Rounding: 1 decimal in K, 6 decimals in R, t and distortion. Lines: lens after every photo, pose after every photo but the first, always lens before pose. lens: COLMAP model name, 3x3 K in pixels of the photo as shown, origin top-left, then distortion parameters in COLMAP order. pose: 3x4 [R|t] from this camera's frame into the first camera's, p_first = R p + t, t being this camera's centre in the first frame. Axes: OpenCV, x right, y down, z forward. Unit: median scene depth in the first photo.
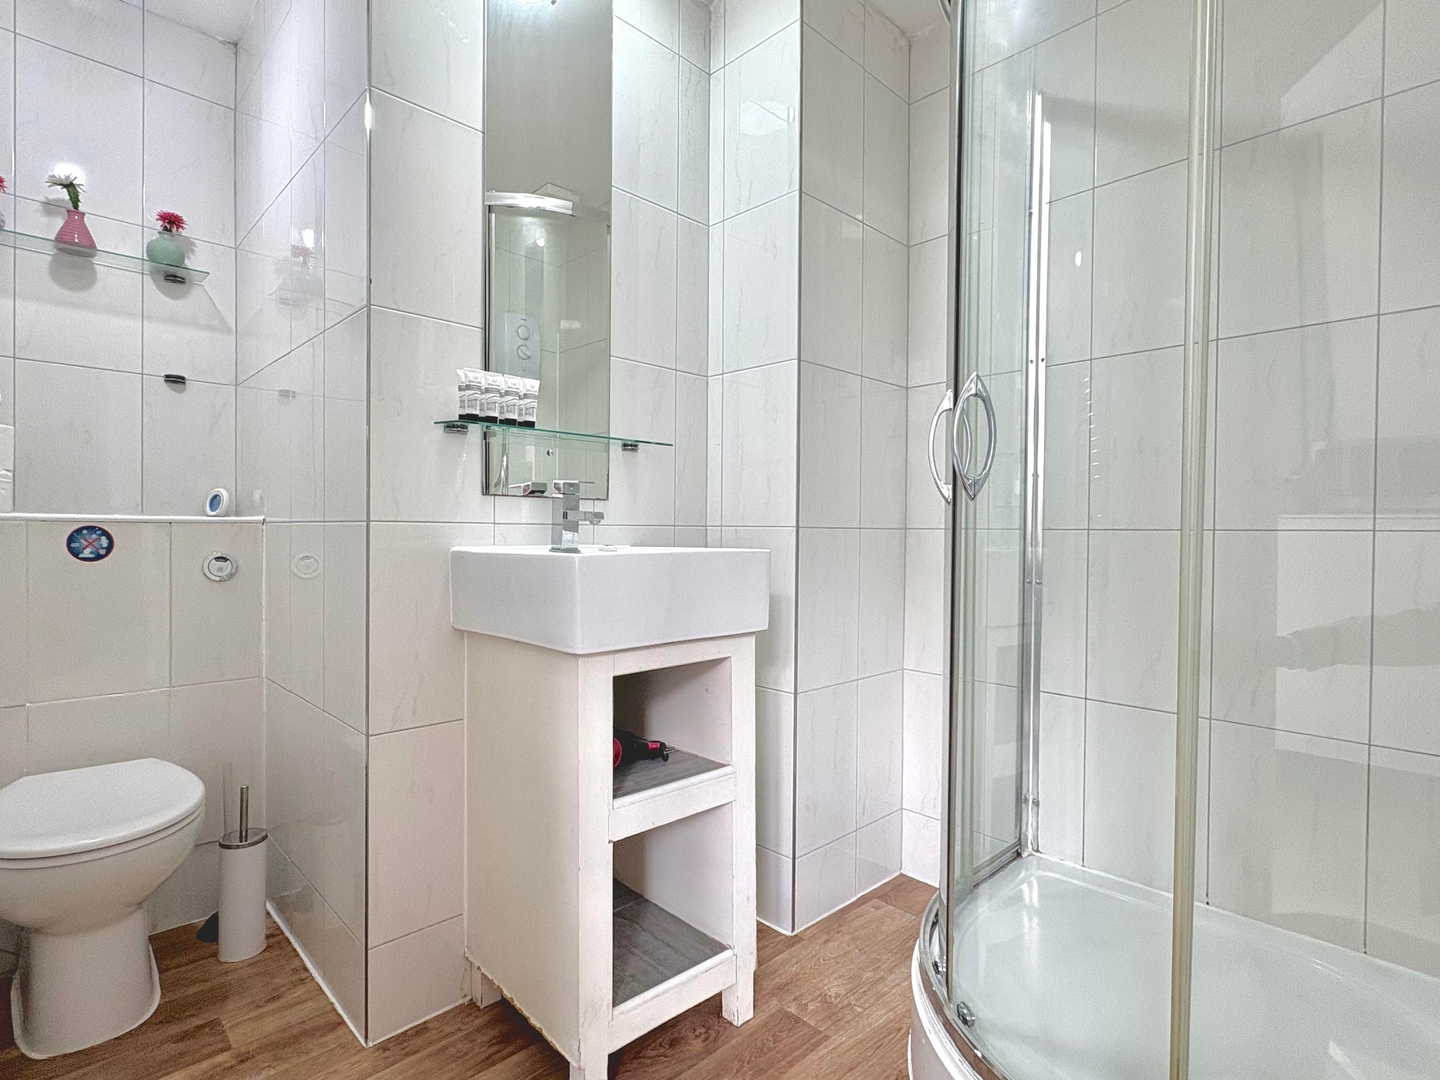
lens RADIAL K [[733.6, 0, 720.8], [0, 733.6, 545.3], [0, 0, 1]] dist [0.002537, 0.000483]
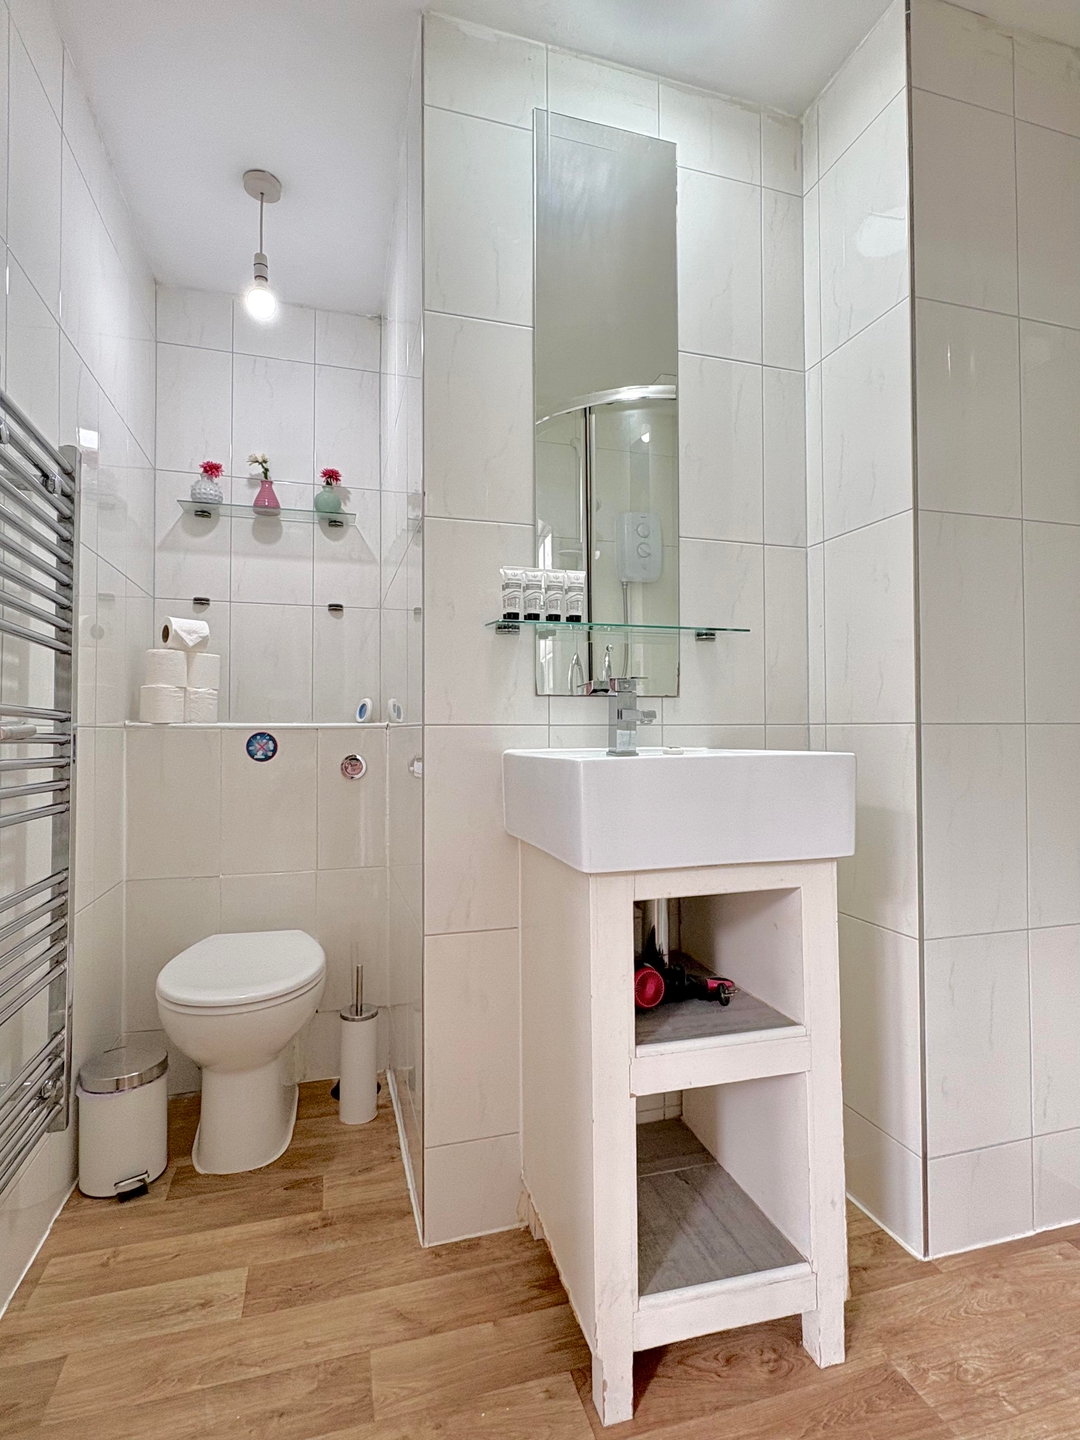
lens RADIAL K [[733.6, 0, 545.9], [0, 733.6, 720.2], [0, 0, 1]] dist [0.002537, 0.000483]
pose [[0.885163, -0.019061, -0.464891, 0.129299], [0.003308, 0.999393, -0.034678, -0.002764], [0.465270, 0.029157, 0.884688, 0.144306]]
